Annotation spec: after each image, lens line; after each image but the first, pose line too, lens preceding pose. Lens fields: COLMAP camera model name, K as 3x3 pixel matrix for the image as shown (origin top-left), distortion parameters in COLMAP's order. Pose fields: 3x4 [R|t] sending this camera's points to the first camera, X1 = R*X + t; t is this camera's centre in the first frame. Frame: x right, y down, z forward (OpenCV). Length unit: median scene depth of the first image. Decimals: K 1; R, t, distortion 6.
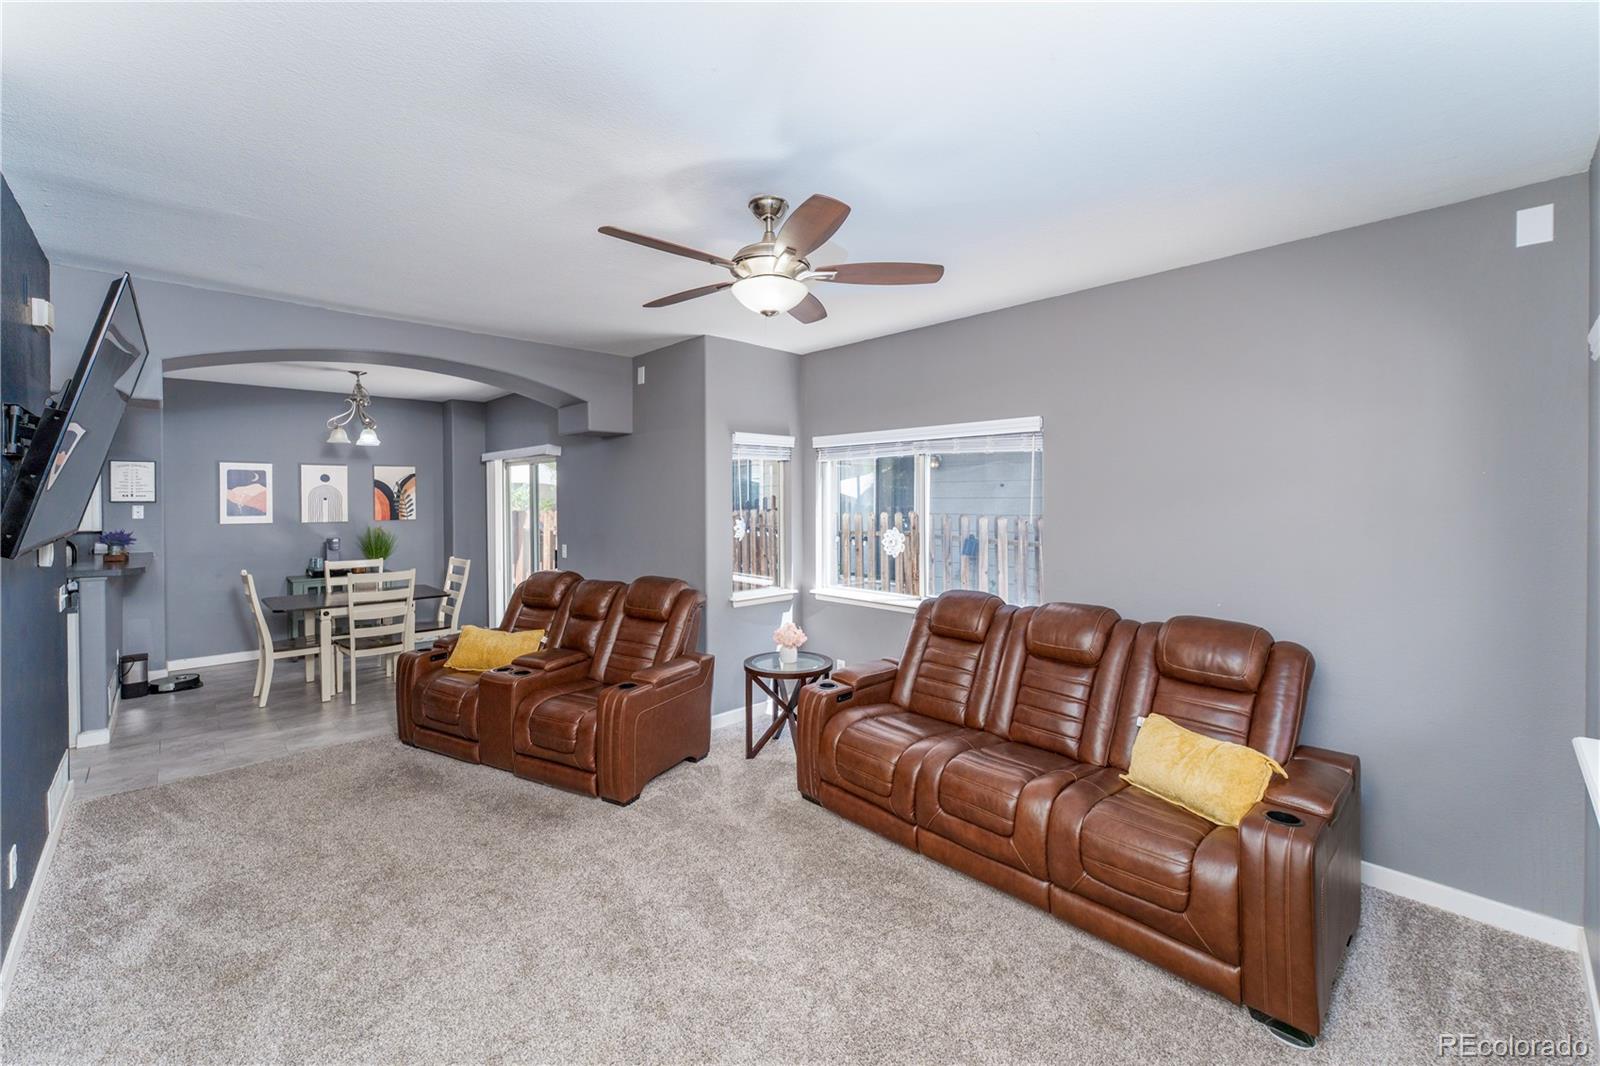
lens RADIAL K [[656.3, 0, 803.1], [0, 656.3, 494.0], [0, 0, 1]] dist [0.001900, -0.000061]
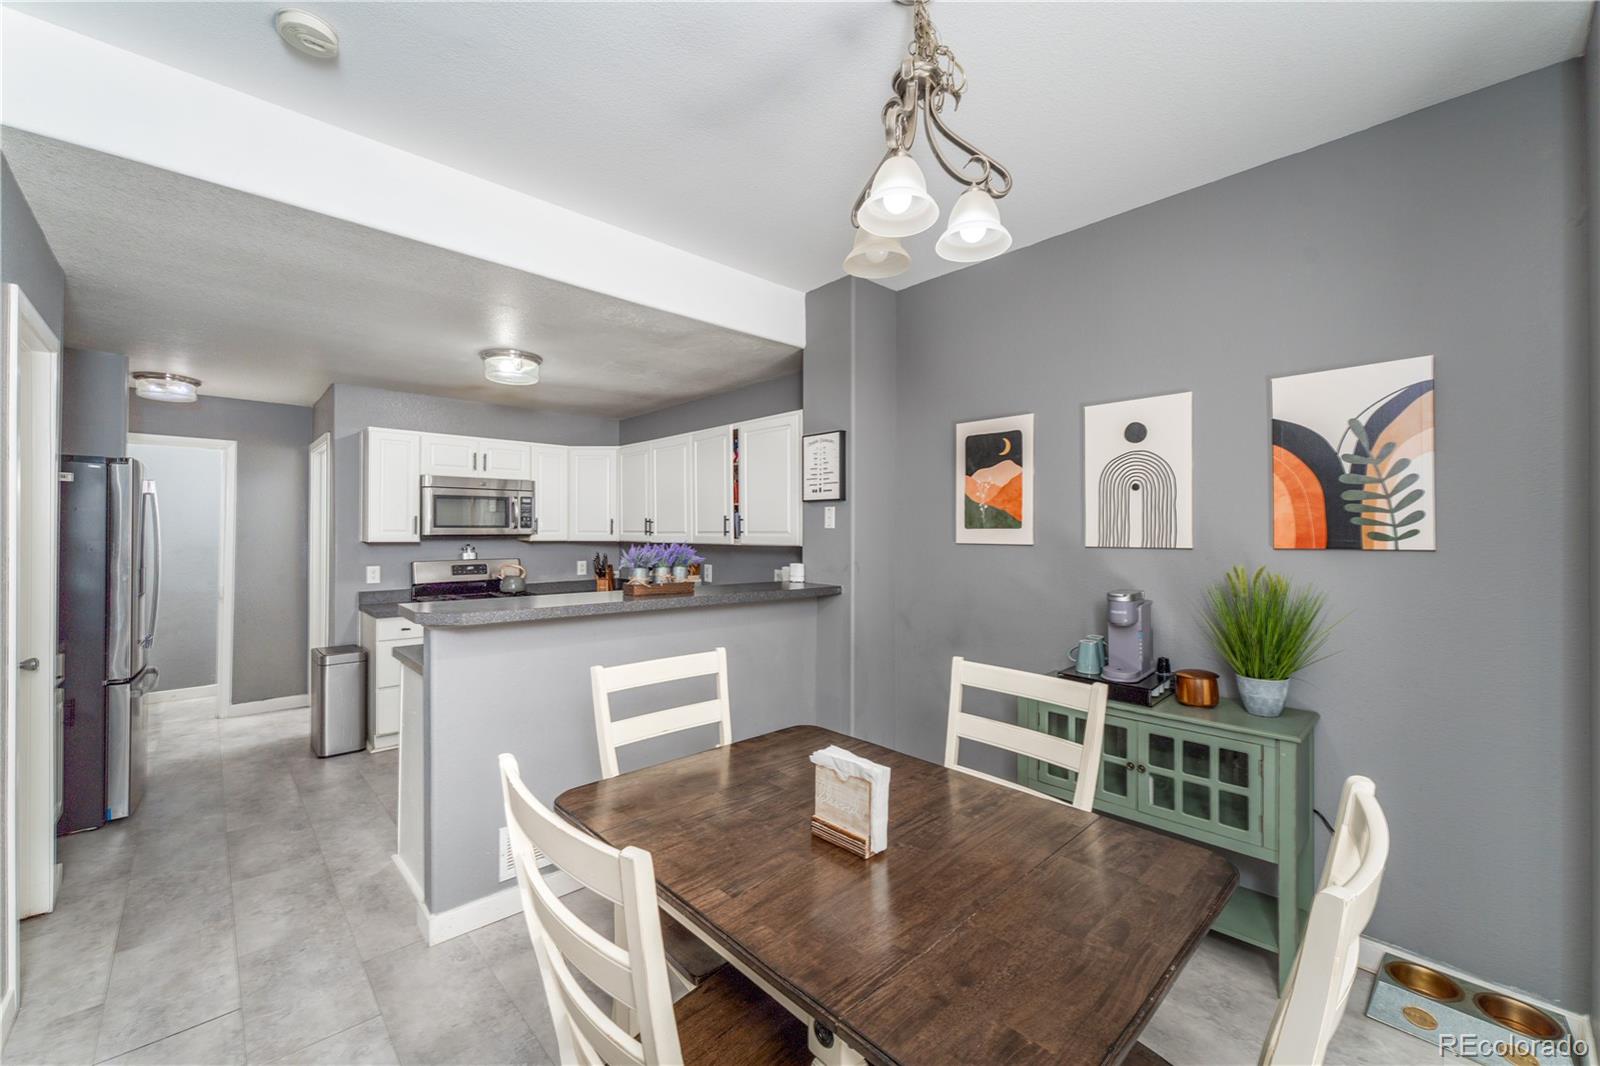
lens RADIAL K [[632.6, 0, 793.6], [0, 632.6, 531.8], [0, 0, 1]] dist [0.000550, 0.000506]
pose [[-0.022539, -0.001869, -0.999744, -0.554834], [-0.000898, 0.999998, -0.001849, 0.053619], [0.999746, 0.000856, -0.022541, 1.262389]]
